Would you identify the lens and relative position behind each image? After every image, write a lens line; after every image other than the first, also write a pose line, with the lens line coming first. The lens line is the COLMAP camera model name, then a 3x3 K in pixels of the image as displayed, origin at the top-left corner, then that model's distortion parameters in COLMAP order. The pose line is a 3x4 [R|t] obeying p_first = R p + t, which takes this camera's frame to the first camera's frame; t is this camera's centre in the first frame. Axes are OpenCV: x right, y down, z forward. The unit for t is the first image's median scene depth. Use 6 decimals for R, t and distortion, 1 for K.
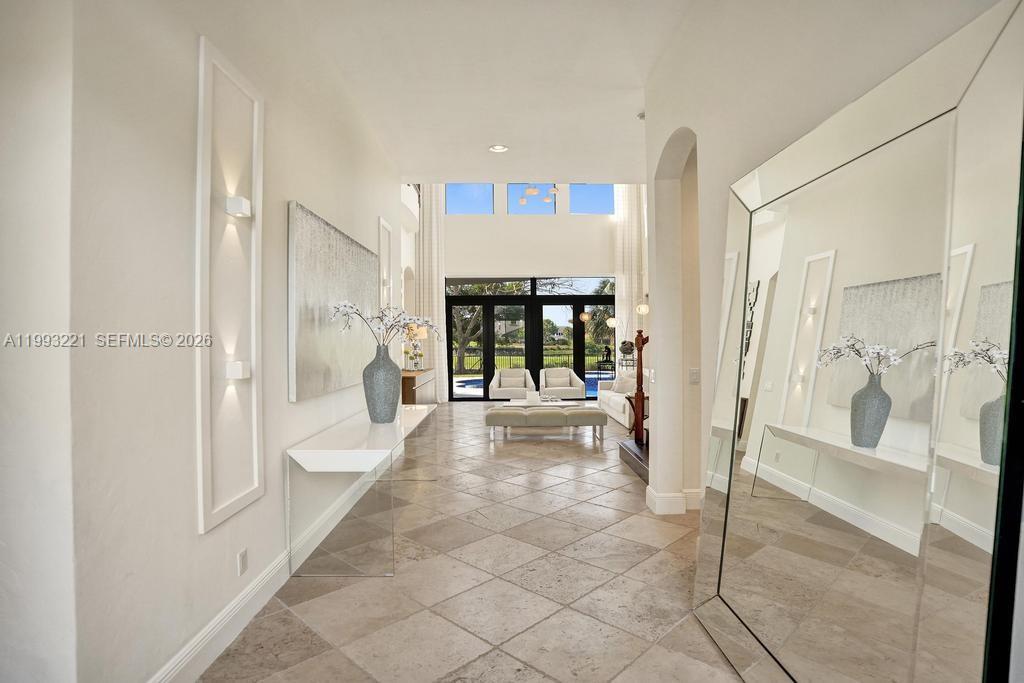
lens RADIAL K [[534.5, 0, 512.0], [0, 534.5, 341.5], [0, 0, 1]] dist [-0.066746, 0.024814]
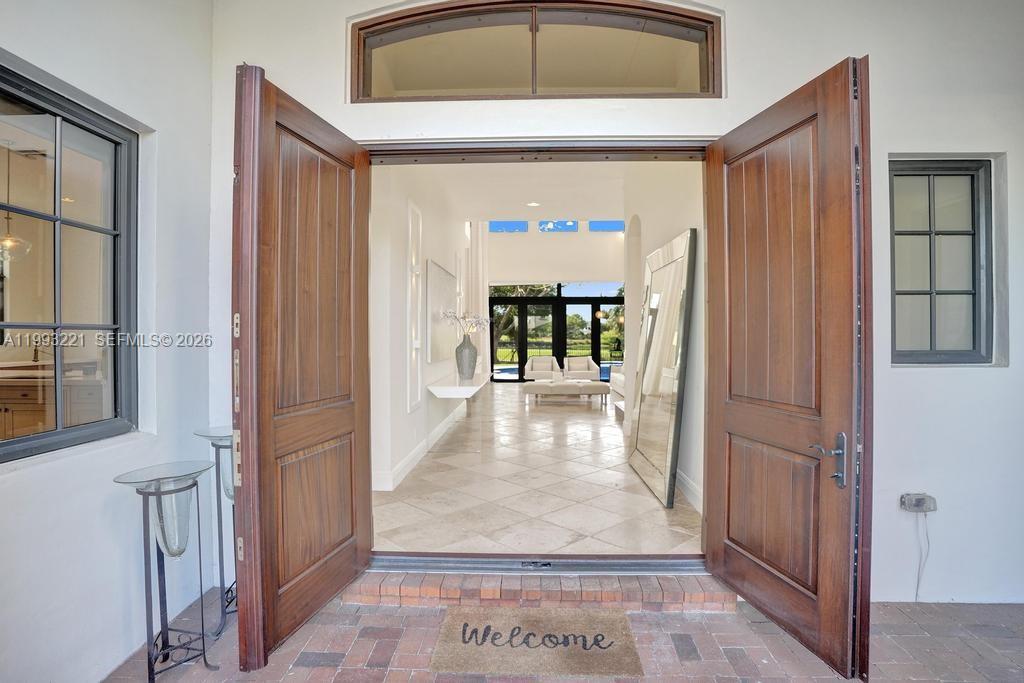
lens RADIAL K [[534.5, 0, 512.0], [0, 534.5, 341.5], [0, 0, 1]] dist [-0.066746, 0.024814]
pose [[0.998500, 0.002664, -0.054693, -0.000703], [-0.002070, 0.999938, 0.010908, 0.003796], [0.054718, -0.010779, 0.998444, -0.242641]]
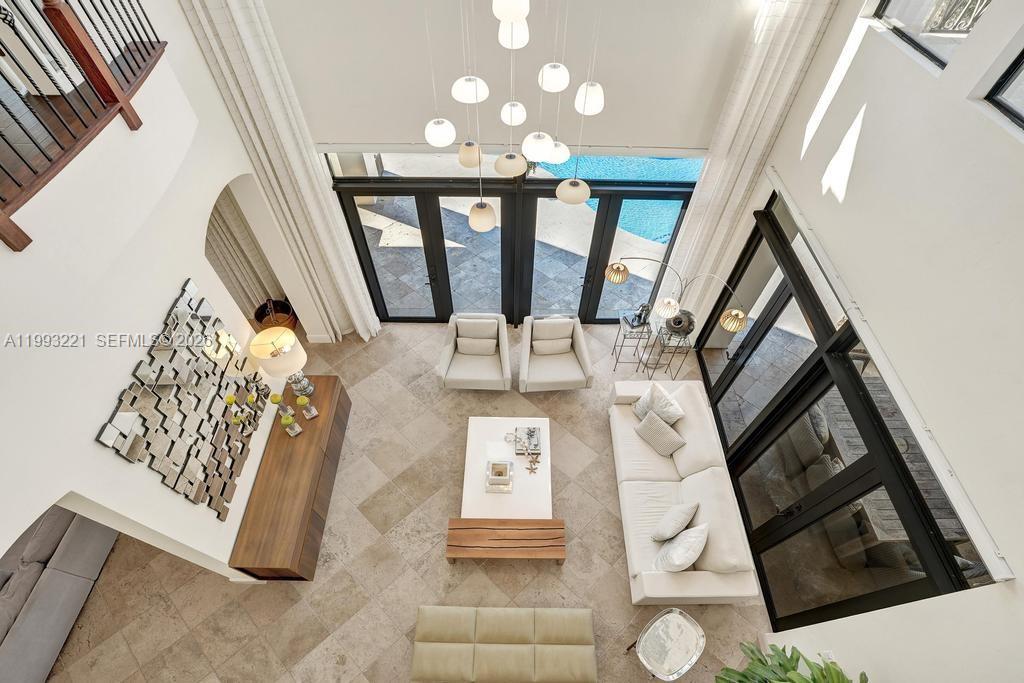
lens RADIAL K [[534.5, 0, 512.0], [0, 534.5, 341.5], [0, 0, 1]] dist [-0.066746, 0.024814]
pose [[0.999534, 0.029902, 0.006109, 0.036108], [-0.021530, 0.549000, 0.835545, -0.412523], [0.021631, -0.835288, 0.549388, 0.645498]]
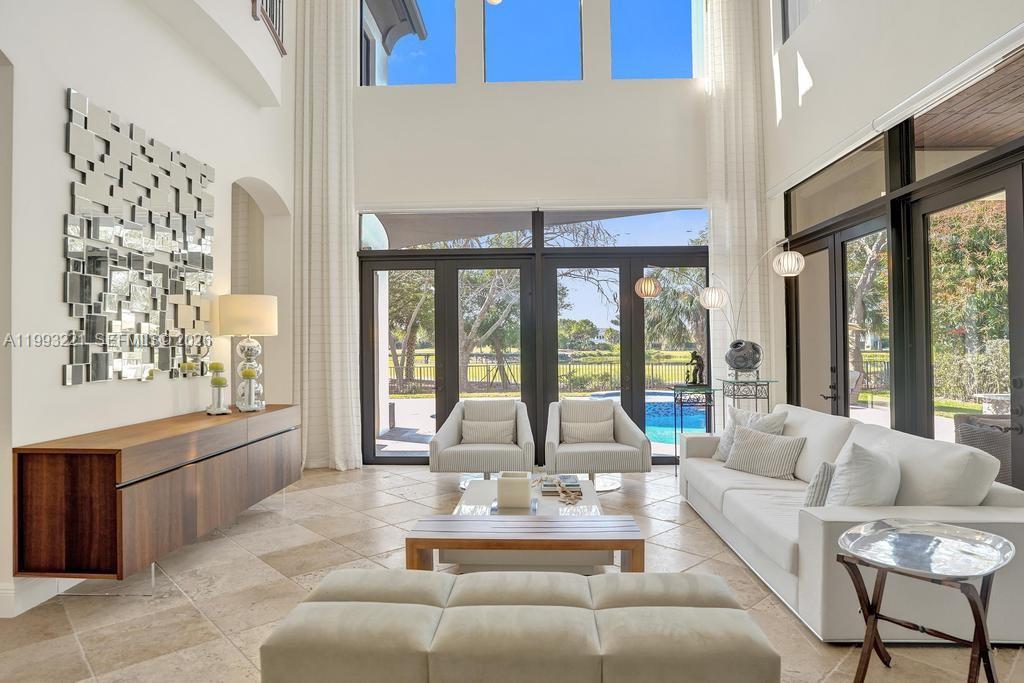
lens RADIAL K [[593.9, 0, 508.1], [0, 593.9, 316.0], [0, 0, 1]] dist [-0.030274, 0.000791]
pose [[0.997799, -0.003623, -0.066213, 0.050304], [0.000235, 0.998693, -0.051106, 0.003327], [0.066312, 0.050978, 0.996496, 0.472641]]
